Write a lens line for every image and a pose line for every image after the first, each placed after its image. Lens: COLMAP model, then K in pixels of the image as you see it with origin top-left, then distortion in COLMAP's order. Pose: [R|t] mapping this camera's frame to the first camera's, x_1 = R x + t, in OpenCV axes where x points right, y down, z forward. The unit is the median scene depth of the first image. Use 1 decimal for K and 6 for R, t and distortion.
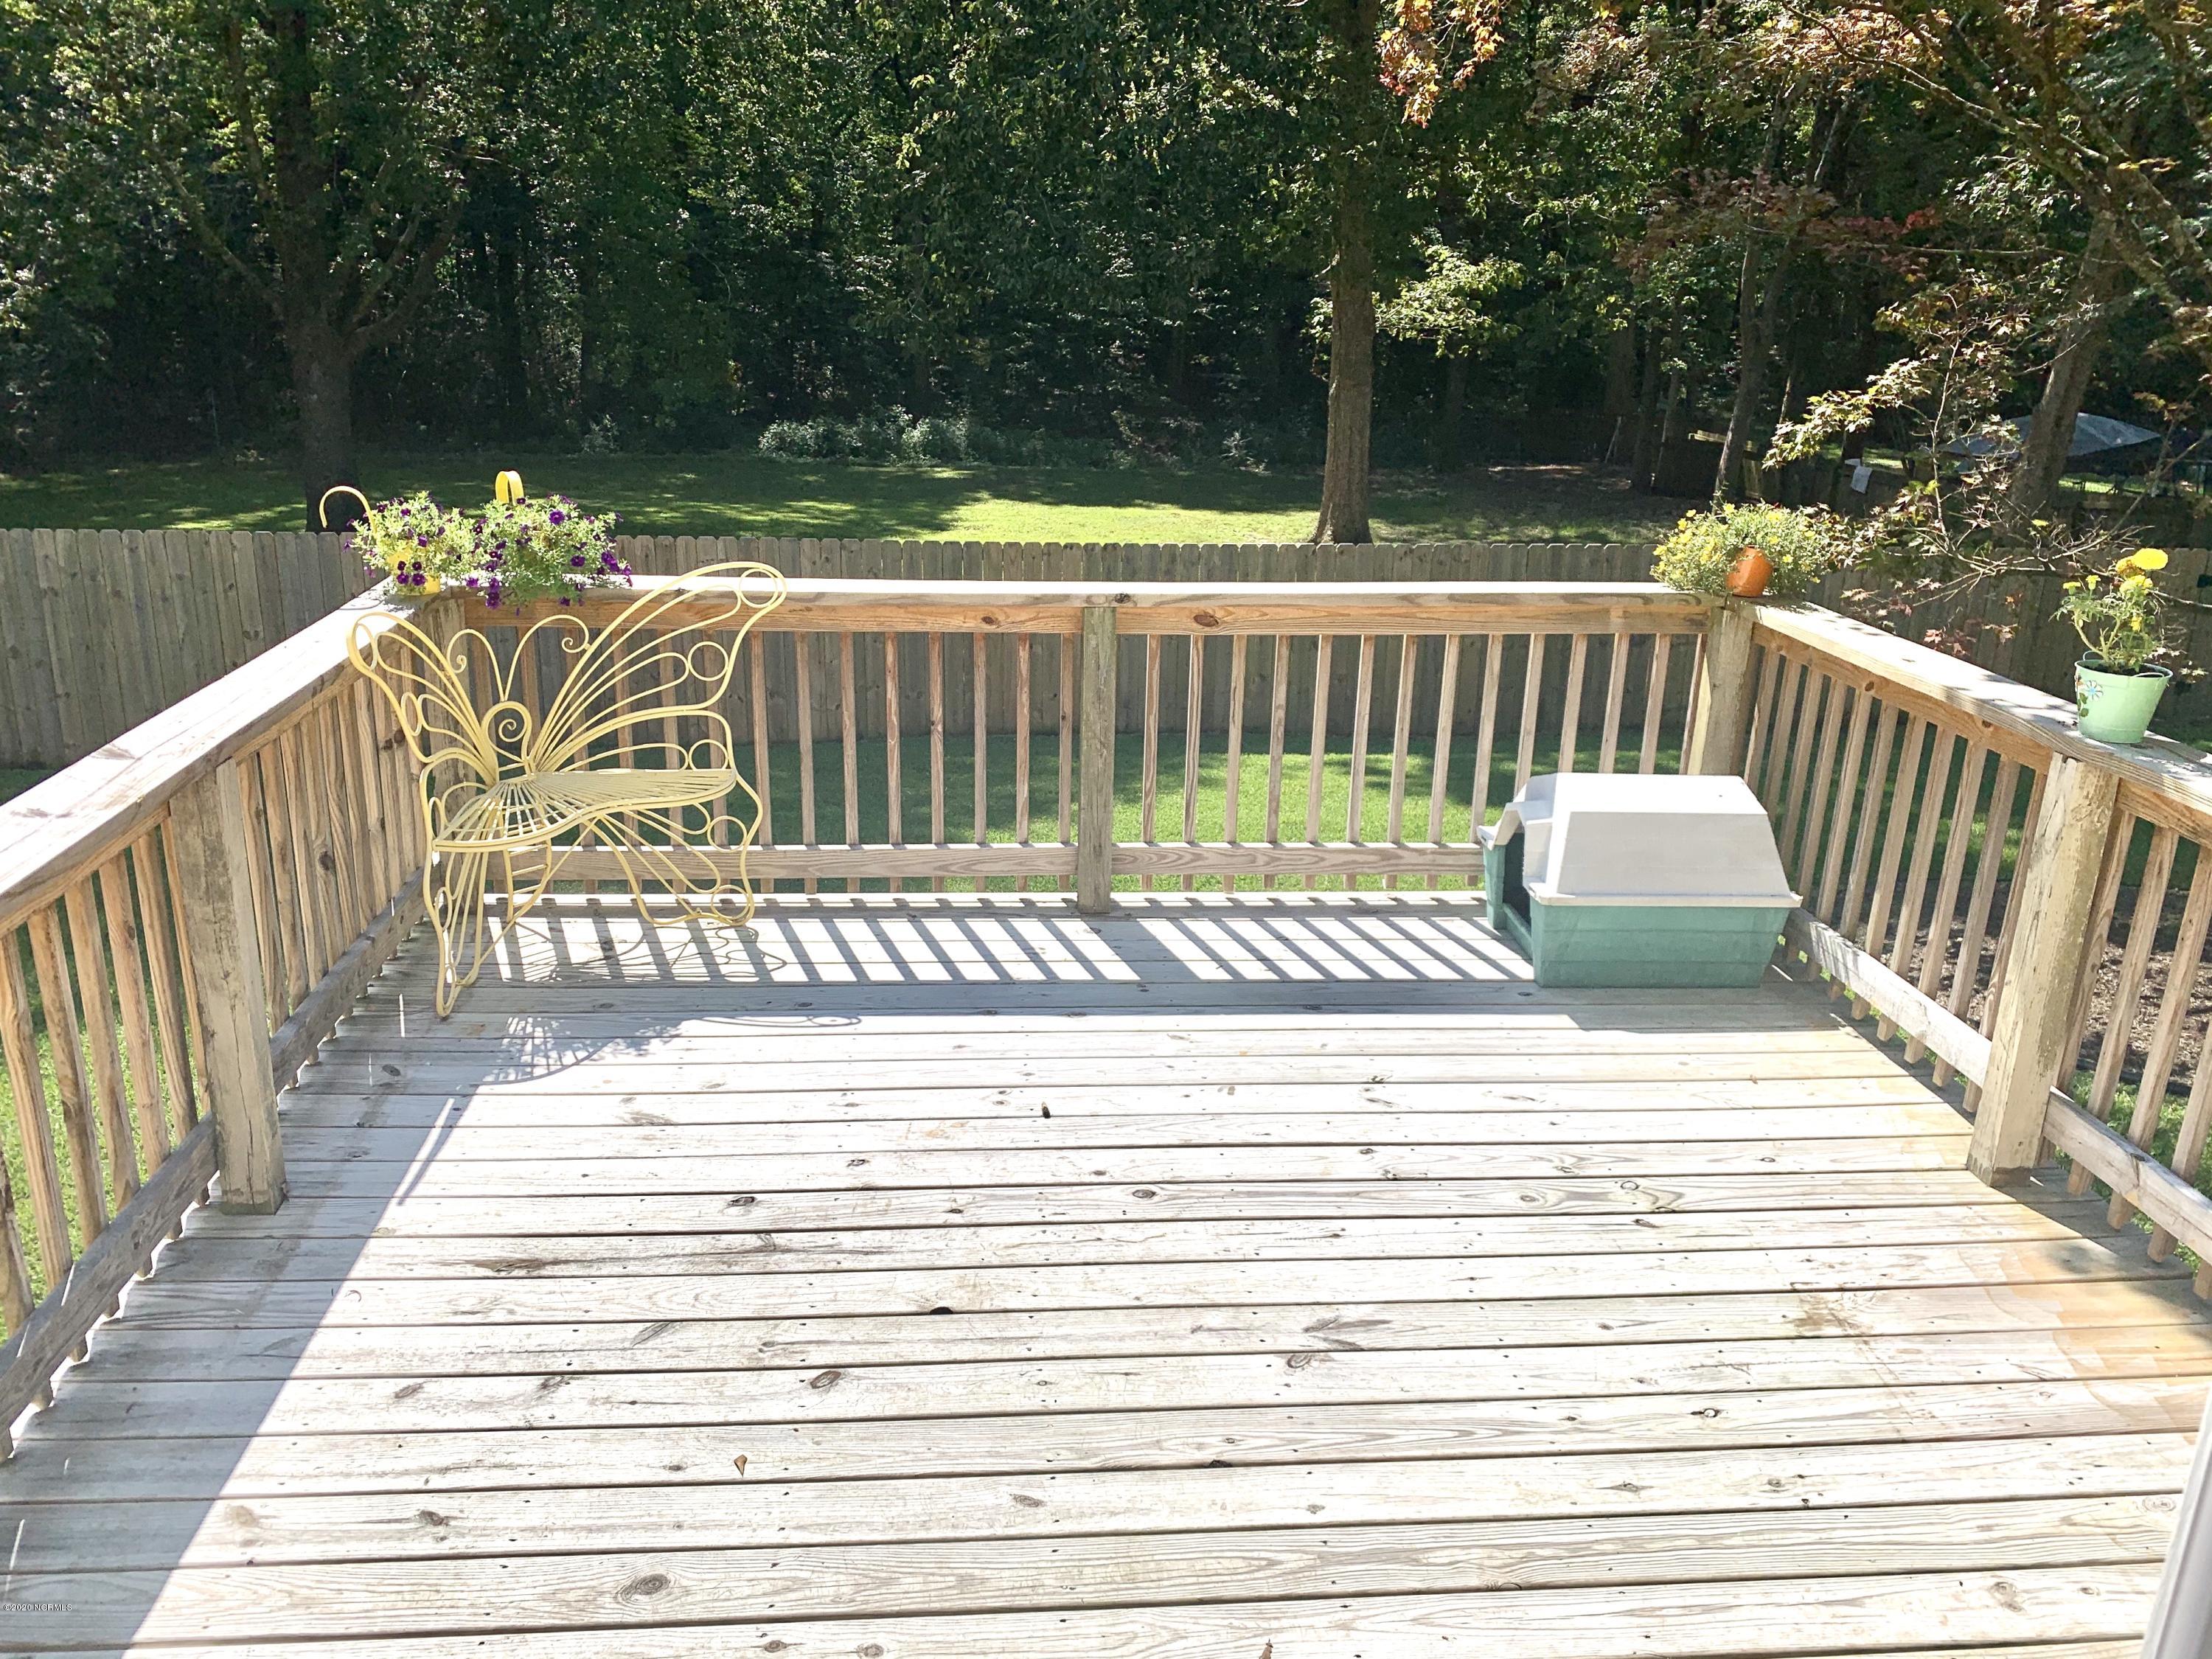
lens RADIAL K [[1703.5, 0, 1099.5], [0, 1703.5, 814.8], [0, 0, 1]] dist [0.027813, -0.023862]
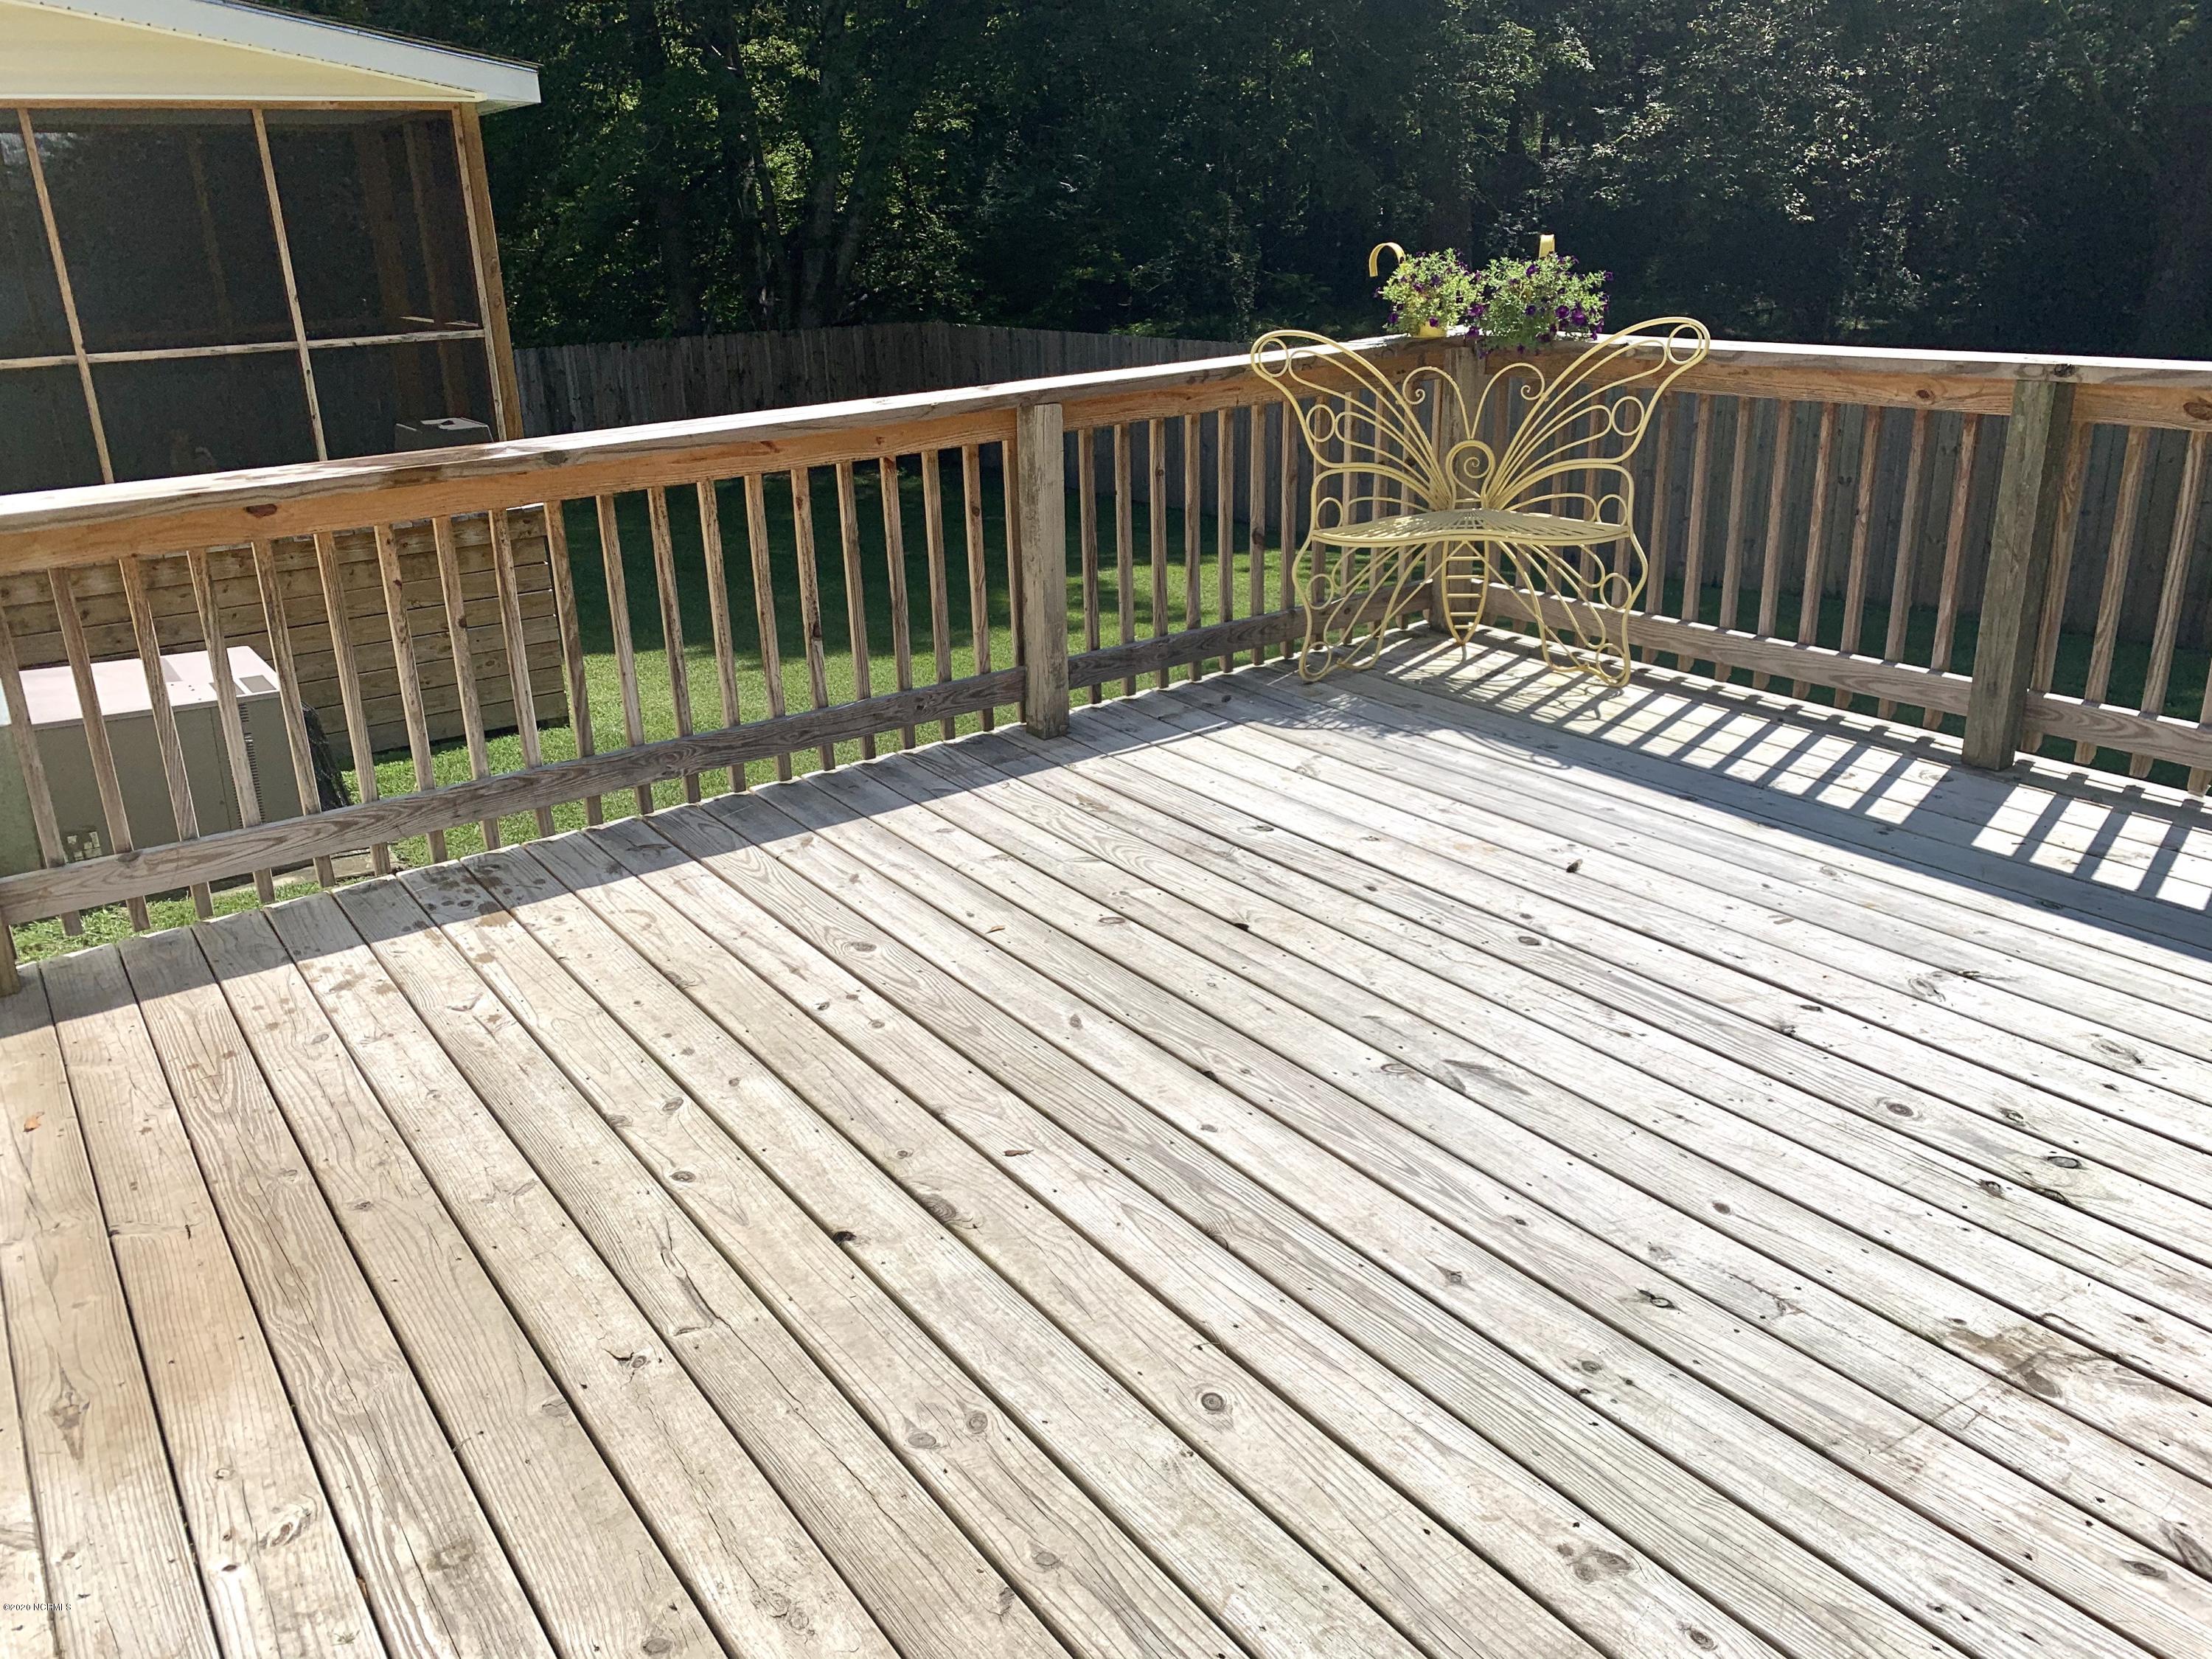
lens RADIAL K [[1703.5, 0, 1087.6], [0, 1703.5, 830.1], [0, 0, 1]] dist [0.027813, -0.023862]
pose [[0.490238, 0.261155, -0.831544, 0.524234], [-0.214828, 0.960826, 0.175105, 0.037613], [0.844699, 0.092796, 0.527137, 0.216321]]
